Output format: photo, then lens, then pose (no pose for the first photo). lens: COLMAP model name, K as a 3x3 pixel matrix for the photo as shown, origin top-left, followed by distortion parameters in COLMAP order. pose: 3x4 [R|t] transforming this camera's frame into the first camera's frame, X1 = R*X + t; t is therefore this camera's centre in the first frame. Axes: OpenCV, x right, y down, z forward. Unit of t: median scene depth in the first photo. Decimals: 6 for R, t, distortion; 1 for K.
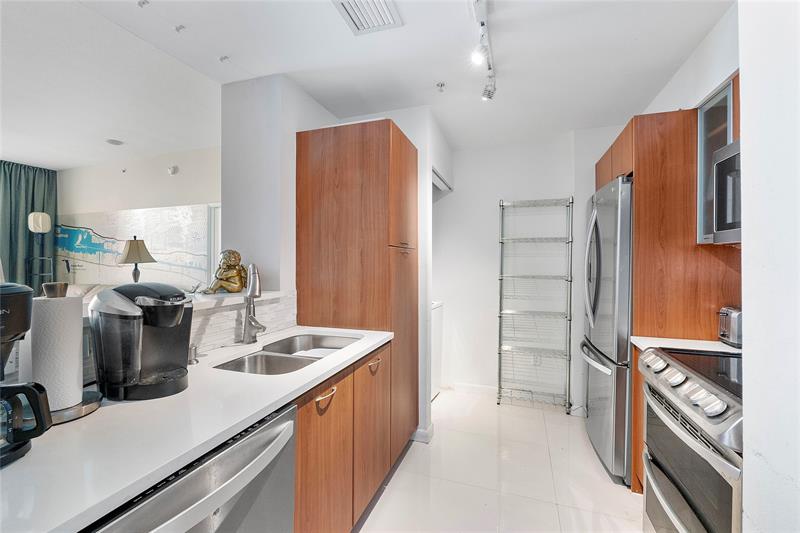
lens RADIAL K [[338.2, 0, 397.4], [0, 338.2, 261.5], [0, 0, 1]] dist [-0.010435, -0.000897]
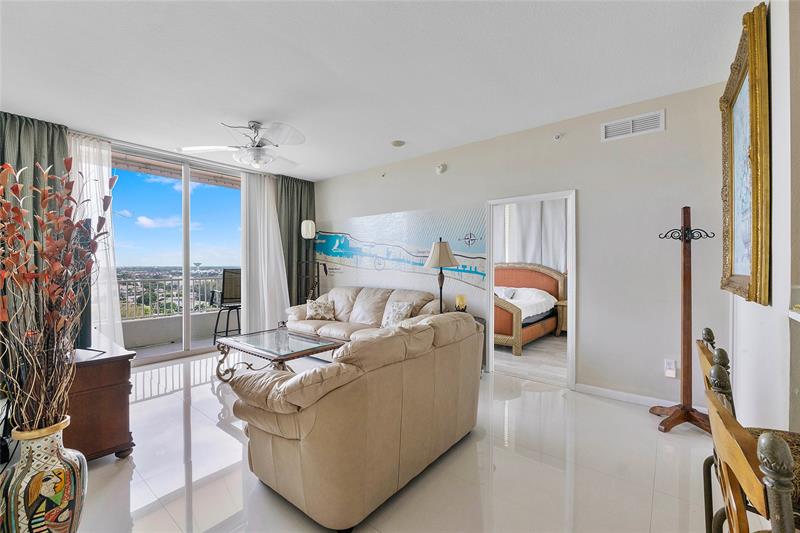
lens RADIAL K [[338.2, 0, 401.6], [0, 338.2, 267.6], [0, 0, 1]] dist [-0.010435, -0.000897]
pose [[0.941467, 0.001209, -0.337104, -0.413302], [0.001877, 0.999959, 0.008827, -0.000722], [0.337101, -0.008944, 0.941426, 0.056650]]
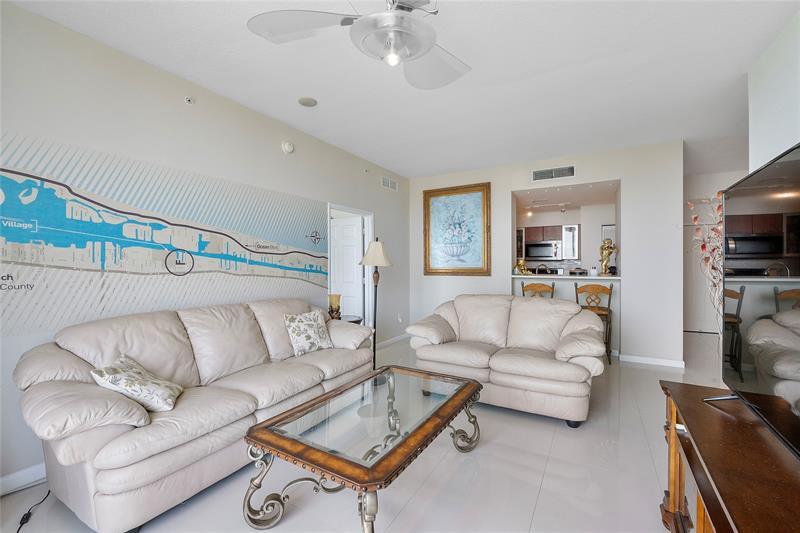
lens RADIAL K [[338.2, 0, 401.6], [0, 338.2, 265.7], [0, 0, 1]] dist [-0.010435, -0.000897]
pose [[0.191126, -0.007679, 0.981535, -1.274806], [-0.001640, 0.999966, 0.008143, -0.003162], [-0.981564, -0.003166, 0.191107, 0.543498]]
